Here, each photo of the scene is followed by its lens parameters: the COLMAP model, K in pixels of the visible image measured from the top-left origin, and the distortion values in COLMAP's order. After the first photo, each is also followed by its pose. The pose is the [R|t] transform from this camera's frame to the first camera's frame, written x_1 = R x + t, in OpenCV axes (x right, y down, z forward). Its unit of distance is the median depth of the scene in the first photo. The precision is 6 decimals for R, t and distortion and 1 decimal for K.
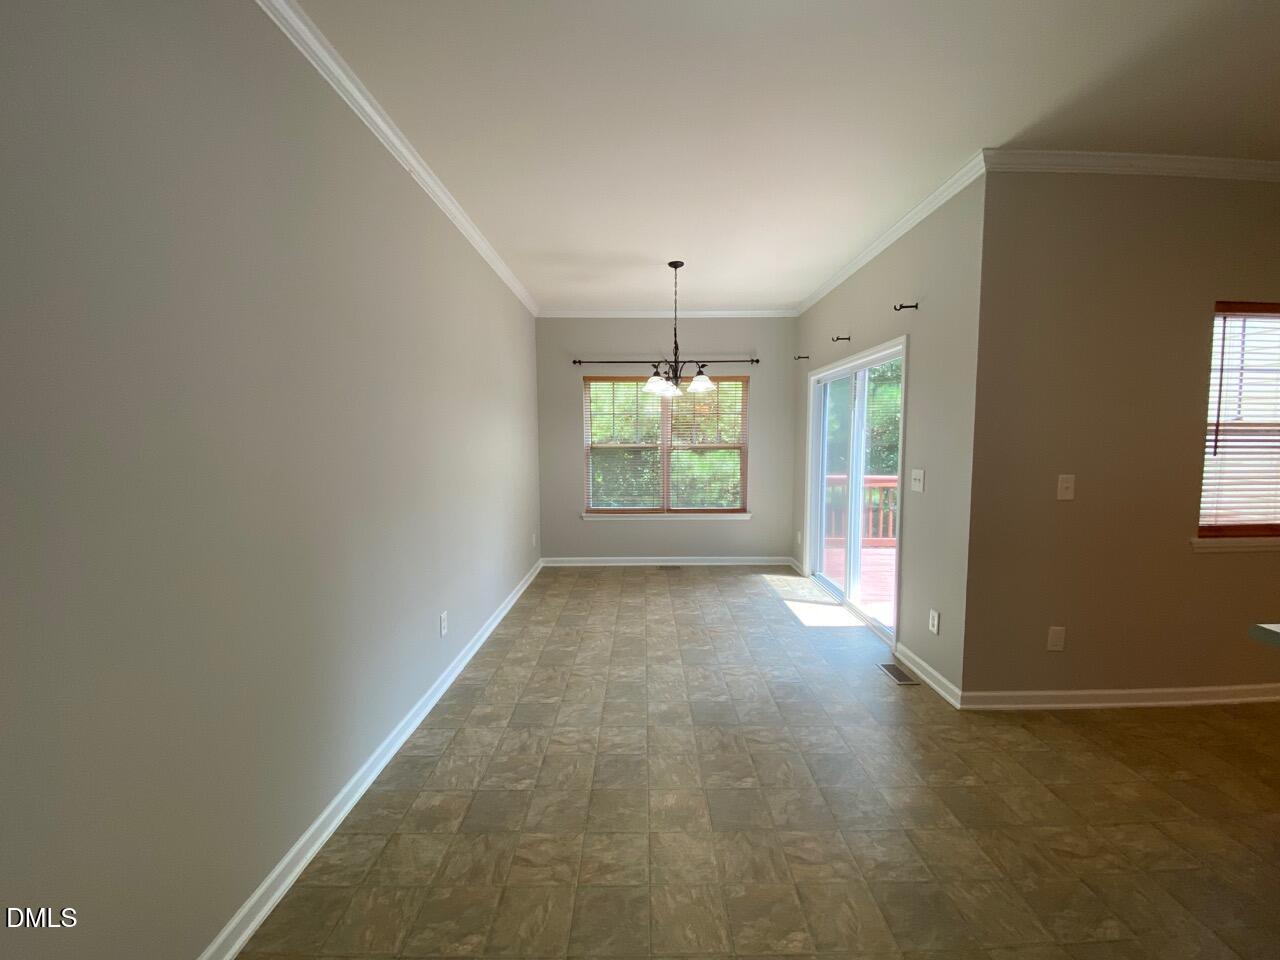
lens RADIAL K [[512.5, 0, 640.0], [0, 512.5, 480.0], [0, 0, 1]] dist [-0.001296, -0.000171]
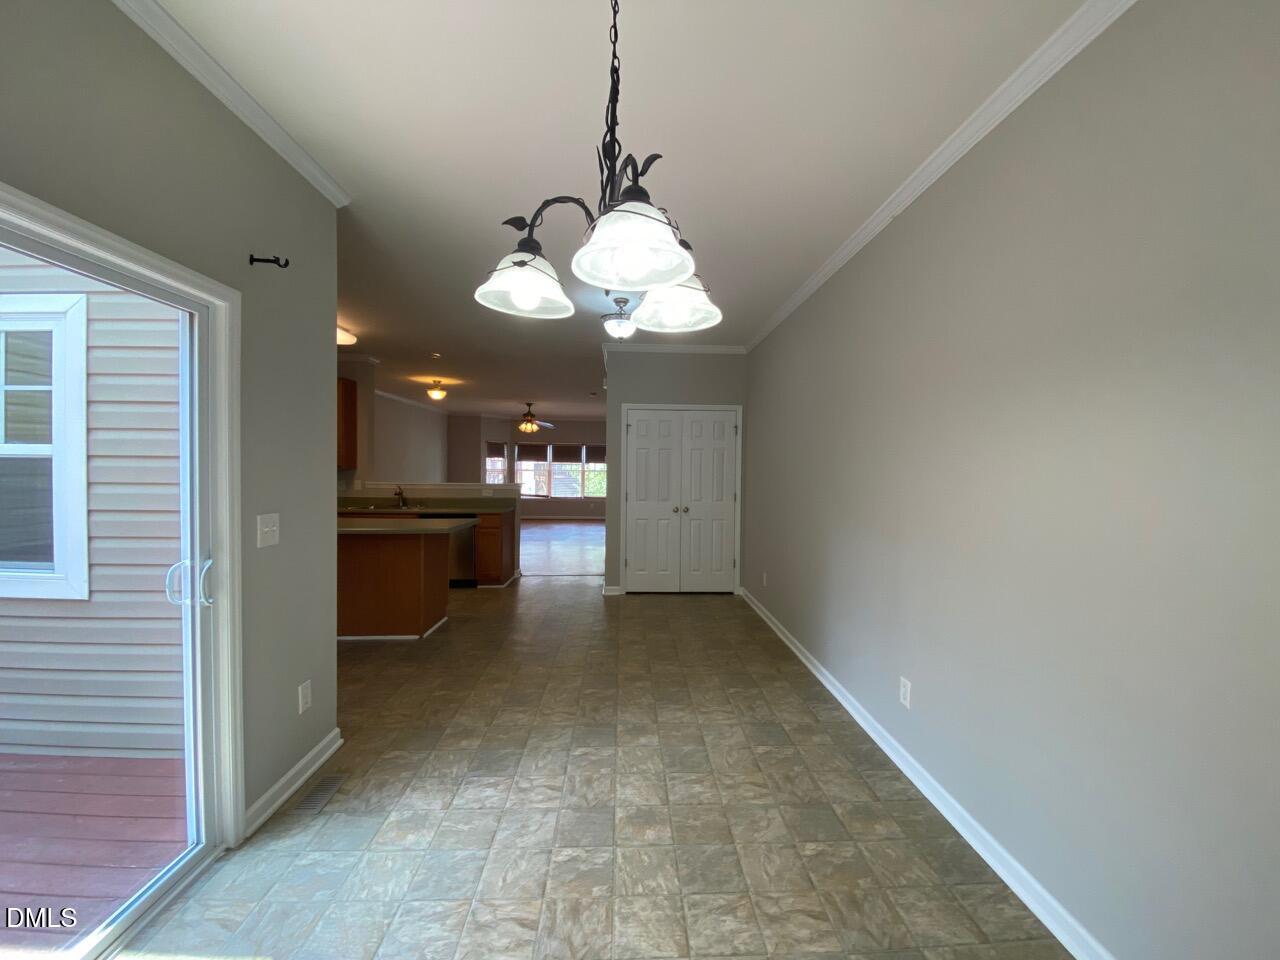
lens RADIAL K [[561.1, 0, 640.0], [0, 561.1, 480.0], [0, 0, 1]] dist [0.000613, 0.000028]
pose [[-0.999026, -0.010075, -0.042961, 0.098488], [-0.014569, 0.994300, 0.105623, -0.162301], [0.041652, 0.106146, -0.993478, 1.917347]]
